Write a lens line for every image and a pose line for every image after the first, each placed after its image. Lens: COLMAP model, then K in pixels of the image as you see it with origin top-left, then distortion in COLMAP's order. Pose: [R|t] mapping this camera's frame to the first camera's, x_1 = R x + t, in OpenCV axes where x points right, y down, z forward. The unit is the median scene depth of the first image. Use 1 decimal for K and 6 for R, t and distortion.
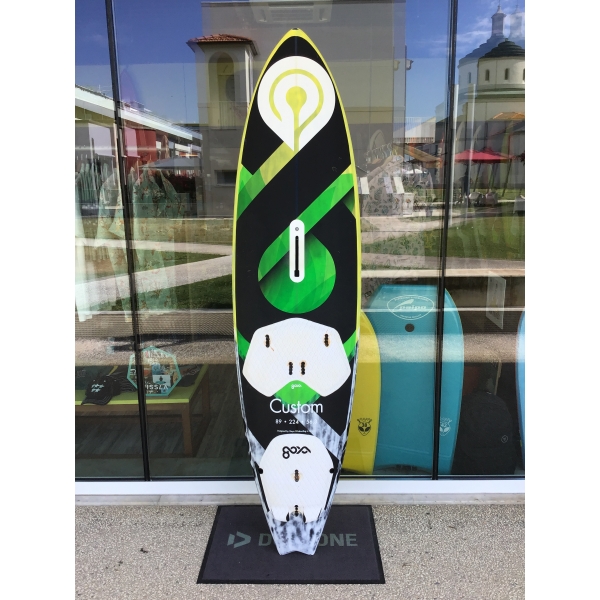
lens RADIAL K [[582.3, 0, 299.5], [0, 582.3, 291.5], [0, 0, 1]] dist [0.086486, -0.161990]
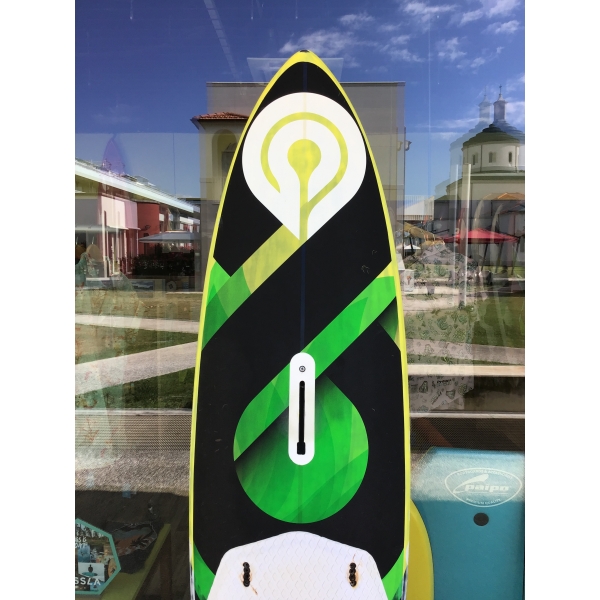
lens RADIAL K [[582.3, 0, 299.5], [0, 582.3, 291.5], [0, 0, 1]] dist [0.086486, -0.161990]
pose [[0.999862, 0.016549, 0.001332, -0.009181], [-0.016260, 0.992279, -0.122956, -0.109825], [-0.003357, 0.122918, 0.992411, 0.397103]]
